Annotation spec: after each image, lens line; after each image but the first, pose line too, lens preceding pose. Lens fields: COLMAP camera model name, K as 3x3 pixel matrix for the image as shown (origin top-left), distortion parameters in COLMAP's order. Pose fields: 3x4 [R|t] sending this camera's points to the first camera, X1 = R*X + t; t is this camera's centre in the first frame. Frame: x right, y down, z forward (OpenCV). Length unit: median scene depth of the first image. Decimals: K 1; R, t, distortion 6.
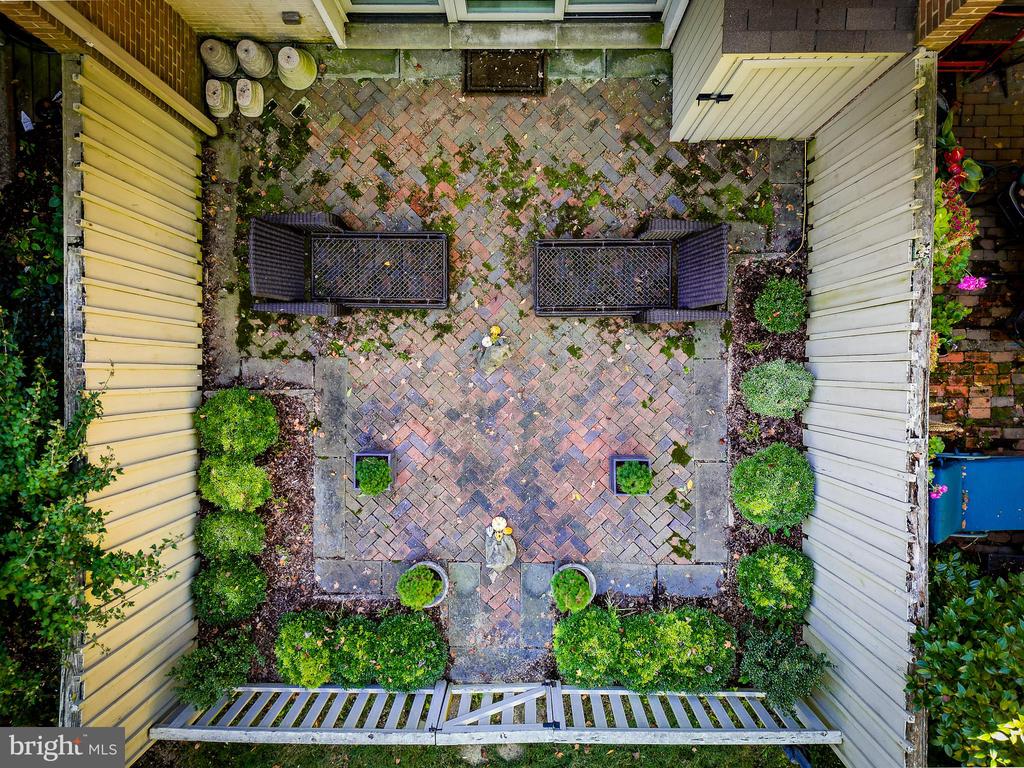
lens RADIAL K [[716.1, 0, 512.8], [0, 716.1, 384.6], [0, 0, 1]] dist [0.067898, -0.073724]
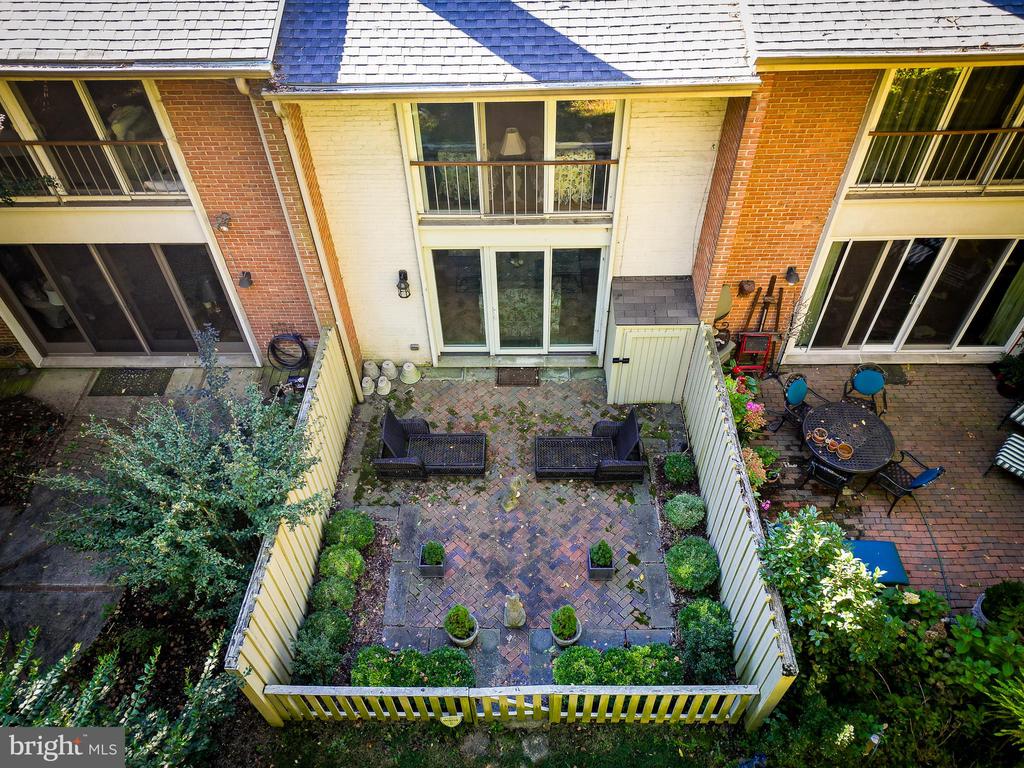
lens RADIAL K [[716.1, 0, 510.3], [0, 716.1, 387.6], [0, 0, 1]] dist [0.067898, -0.073724]
pose [[0.999952, 0.007405, -0.006444, -0.020064], [-0.009808, 0.727215, -0.686340, 0.882549], [-0.000396, 0.686370, 0.727252, -0.356332]]
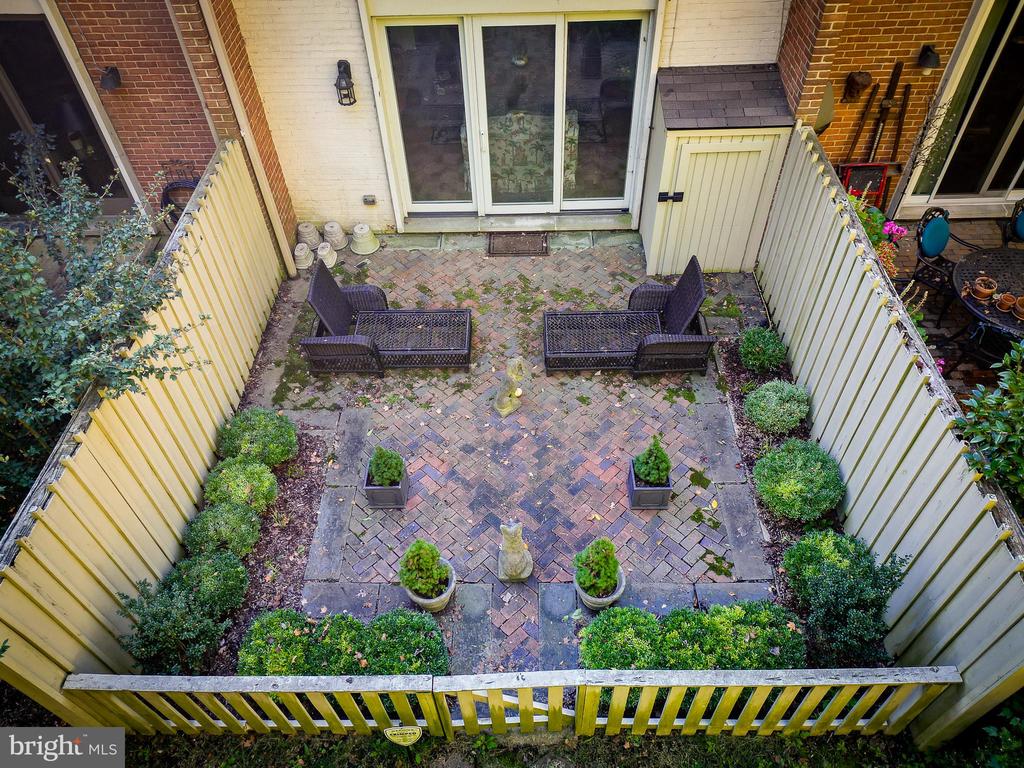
lens RADIAL K [[716.1, 0, 509.0], [0, 716.1, 395.0], [0, 0, 1]] dist [0.067898, -0.073724]
pose [[0.999959, -0.001432, -0.008941, -0.016516], [-0.005003, 0.735686, -0.677304, 0.679694], [0.007548, 0.677321, 0.735649, 0.200350]]
